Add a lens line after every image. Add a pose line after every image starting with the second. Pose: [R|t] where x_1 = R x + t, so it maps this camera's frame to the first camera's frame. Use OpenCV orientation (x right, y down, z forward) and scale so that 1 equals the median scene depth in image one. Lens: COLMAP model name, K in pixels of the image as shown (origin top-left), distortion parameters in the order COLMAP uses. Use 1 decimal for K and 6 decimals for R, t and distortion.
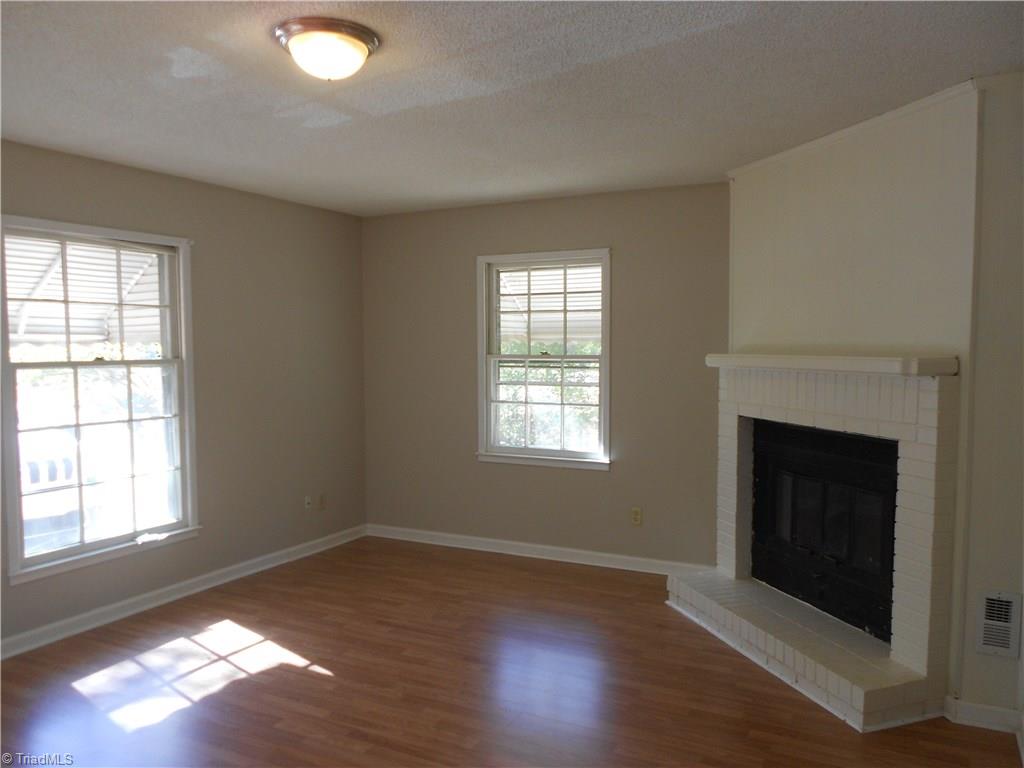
lens RADIAL K [[786.9, 0, 512.0], [0, 786.9, 384.0], [0, 0, 1]] dist [-0.005854, 0.010936]
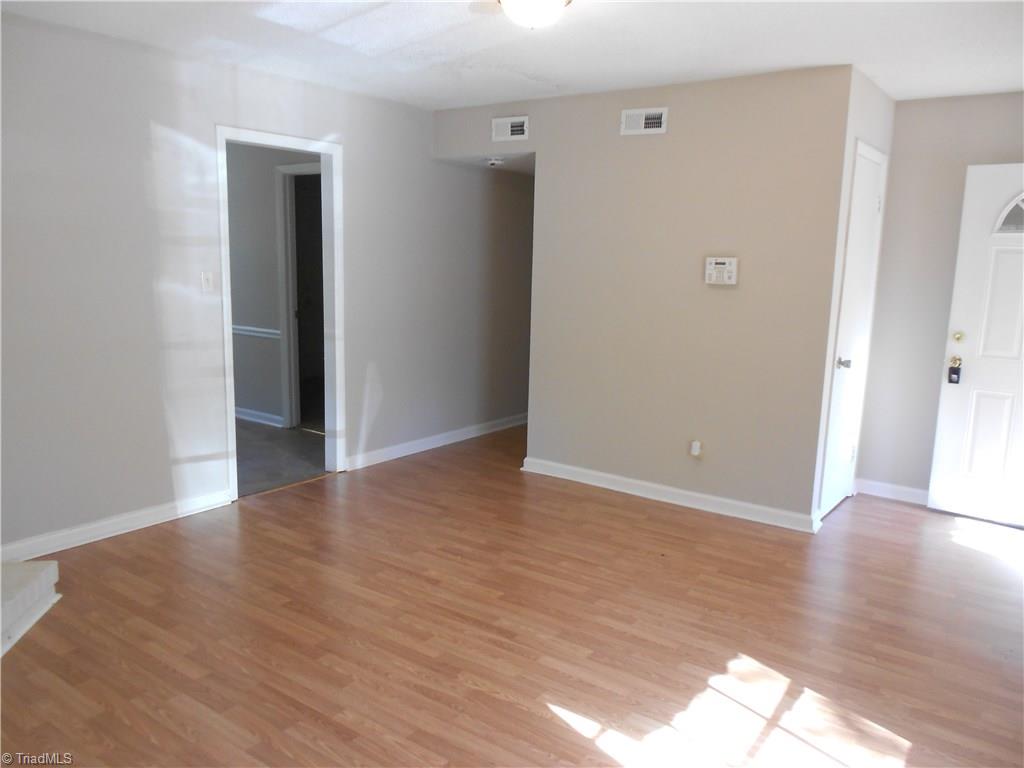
lens RADIAL K [[786.9, 0, 512.0], [0, 786.9, 384.0], [0, 0, 1]] dist [-0.005854, 0.010936]
pose [[-0.988120, -0.048144, 0.145947, -0.186802], [-0.015606, 0.976189, 0.216359, -0.057574], [-0.152888, 0.211511, -0.965344, 1.067408]]
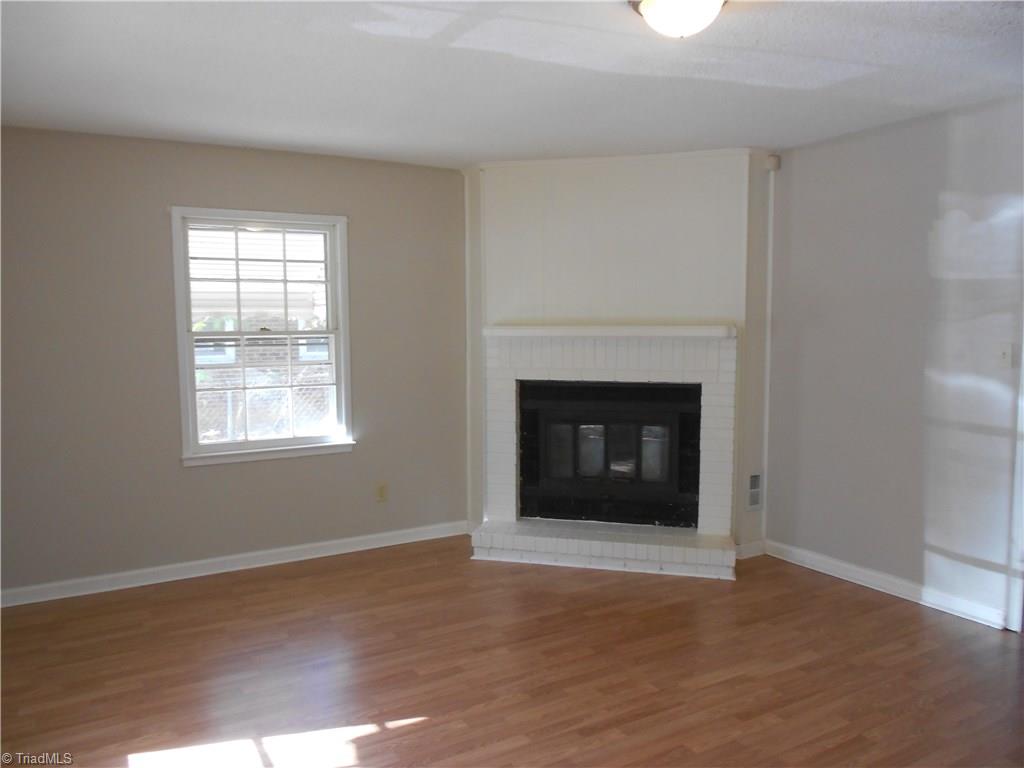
lens RADIAL K [[786.9, 0, 512.0], [0, 786.9, 384.0], [0, 0, 1]] dist [-0.005854, 0.010936]
pose [[0.529492, -0.070813, 0.845354, -0.557311], [0.047145, 0.997426, 0.054022, -0.013229], [-0.847004, 0.011250, 0.531468, 0.314914]]
